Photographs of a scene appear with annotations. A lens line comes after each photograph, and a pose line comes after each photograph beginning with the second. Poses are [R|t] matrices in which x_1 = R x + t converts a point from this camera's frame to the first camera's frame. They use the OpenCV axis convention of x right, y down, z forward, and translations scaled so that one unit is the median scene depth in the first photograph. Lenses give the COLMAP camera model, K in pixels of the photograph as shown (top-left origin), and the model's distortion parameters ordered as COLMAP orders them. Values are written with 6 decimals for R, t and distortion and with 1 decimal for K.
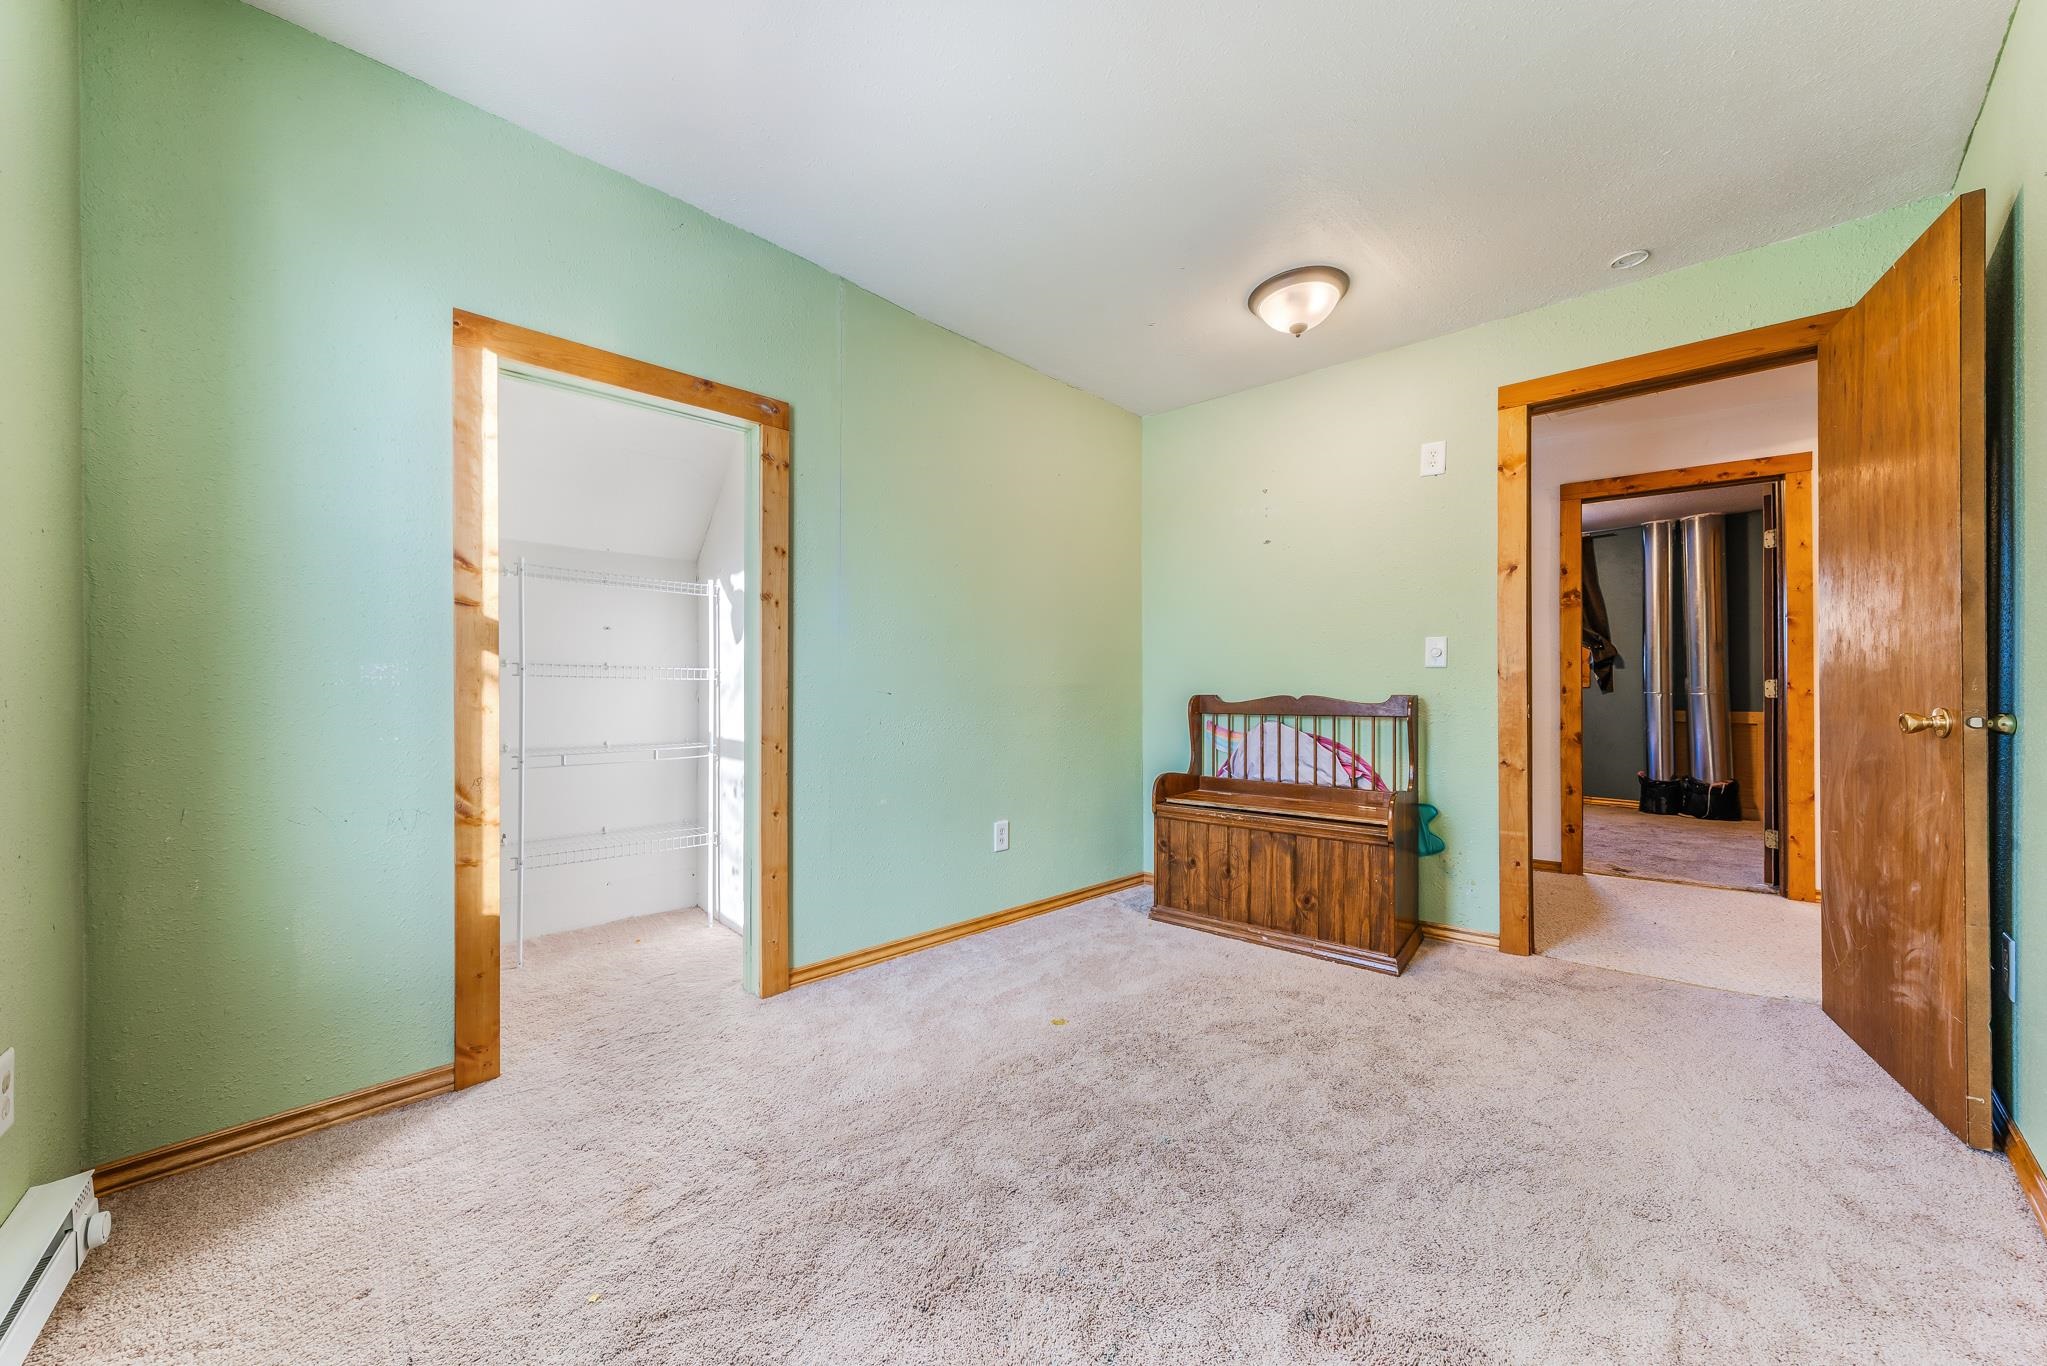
lens RADIAL K [[708.1, 0, 1012.2], [0, 708.1, 677.6], [0, 0, 1]] dist [0.001111, 0.000030]
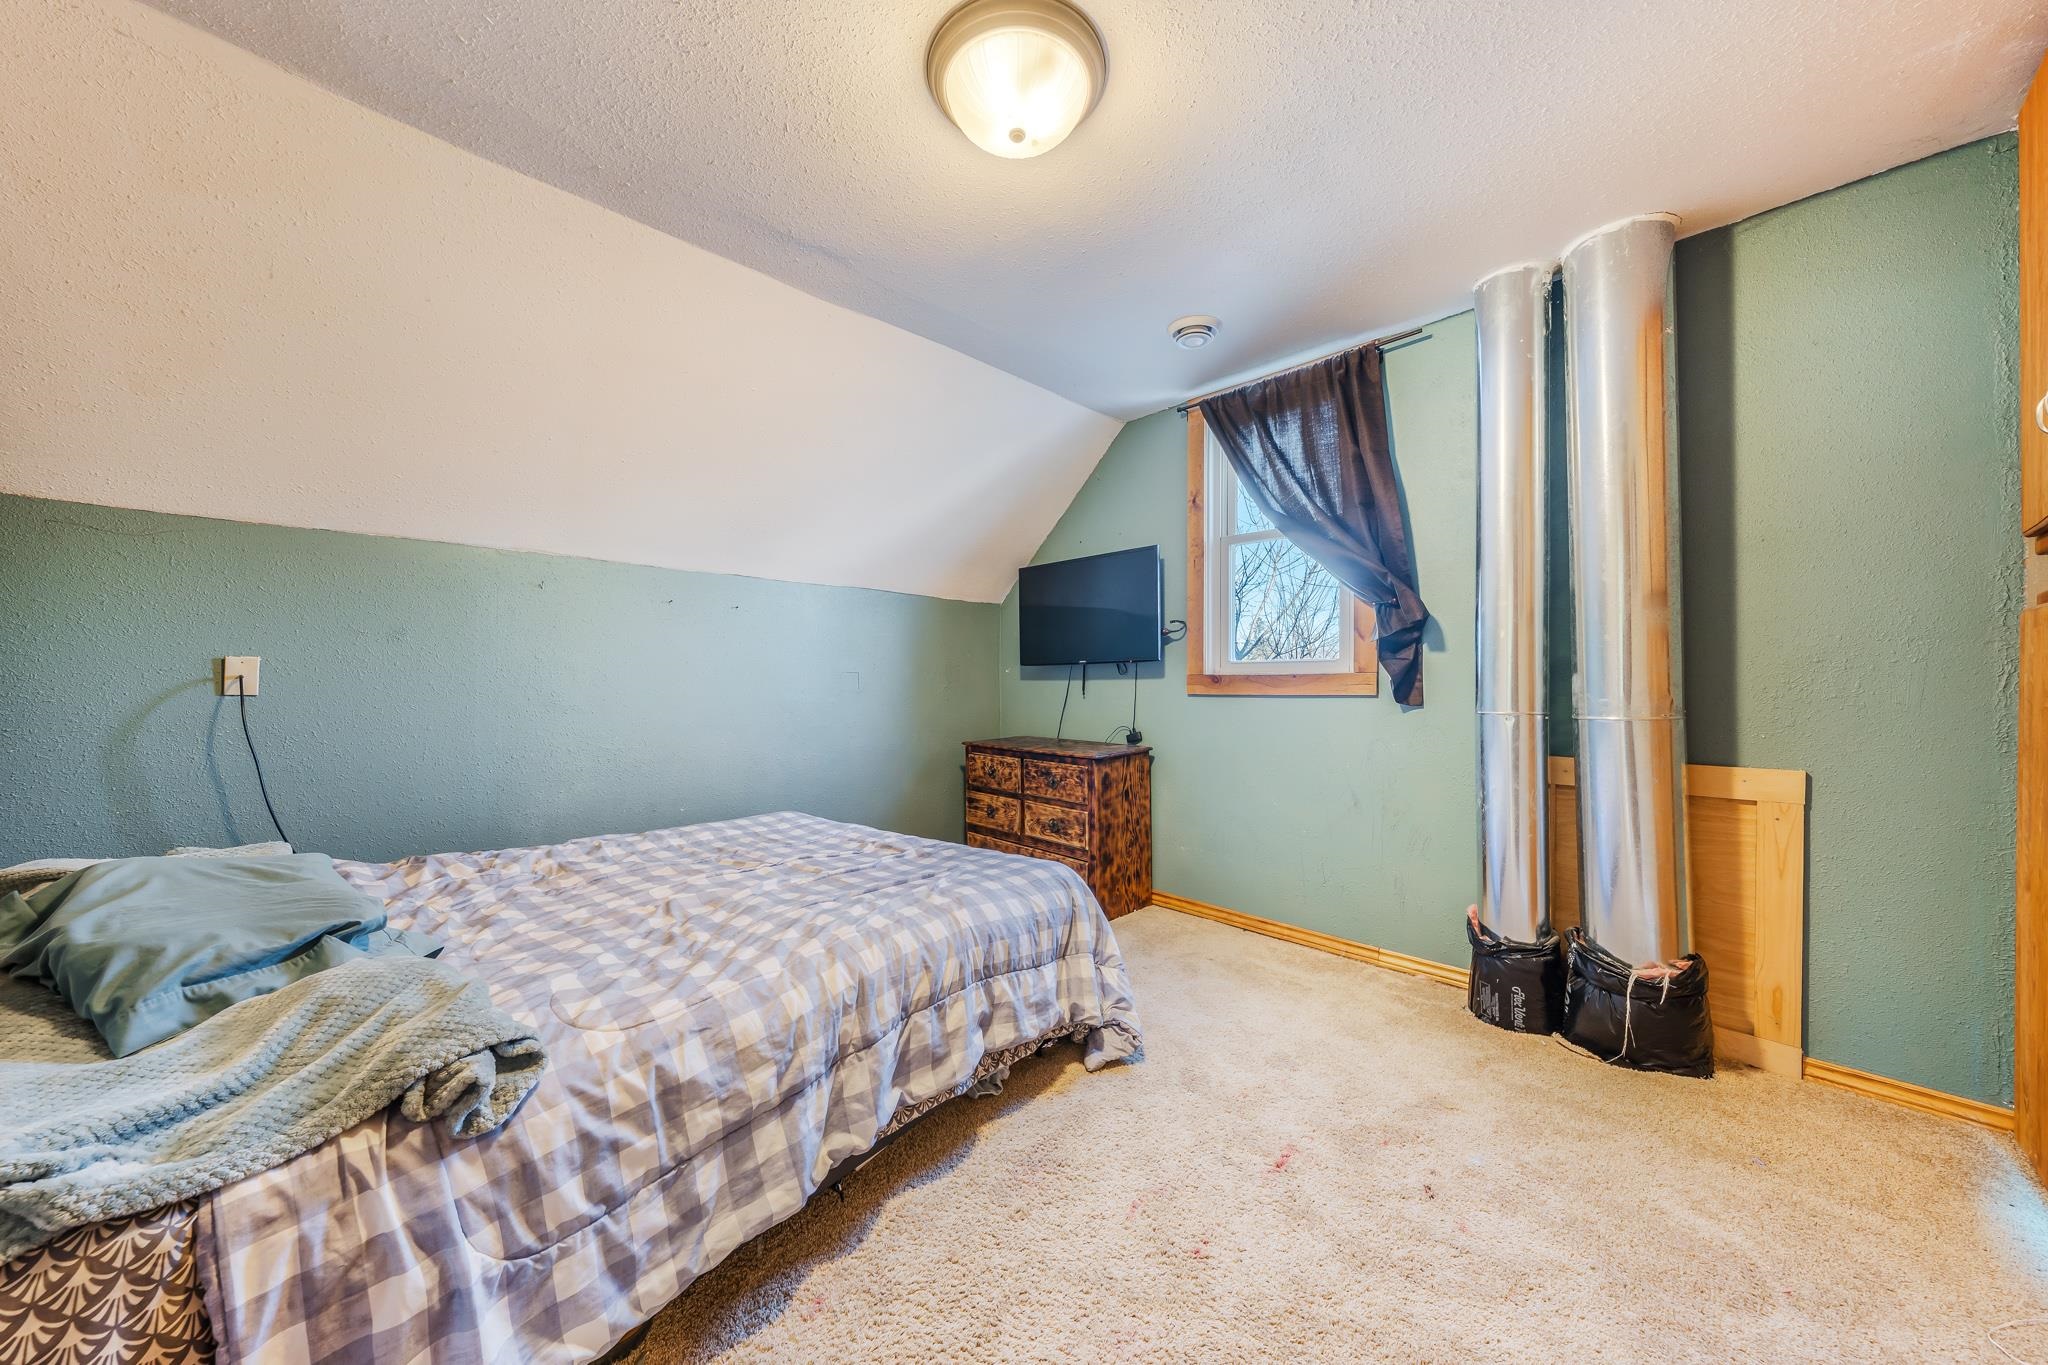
lens RADIAL K [[708.4, 0, 1034.4], [0, 708.4, 684.7], [0, 0, 1]] dist [0.001111, 0.000030]
pose [[0.998130, -0.004171, 0.060980, 0.638998], [0.003584, 0.999946, 0.009736, 0.002384], [-0.061017, -0.009499, 0.998092, 0.639199]]
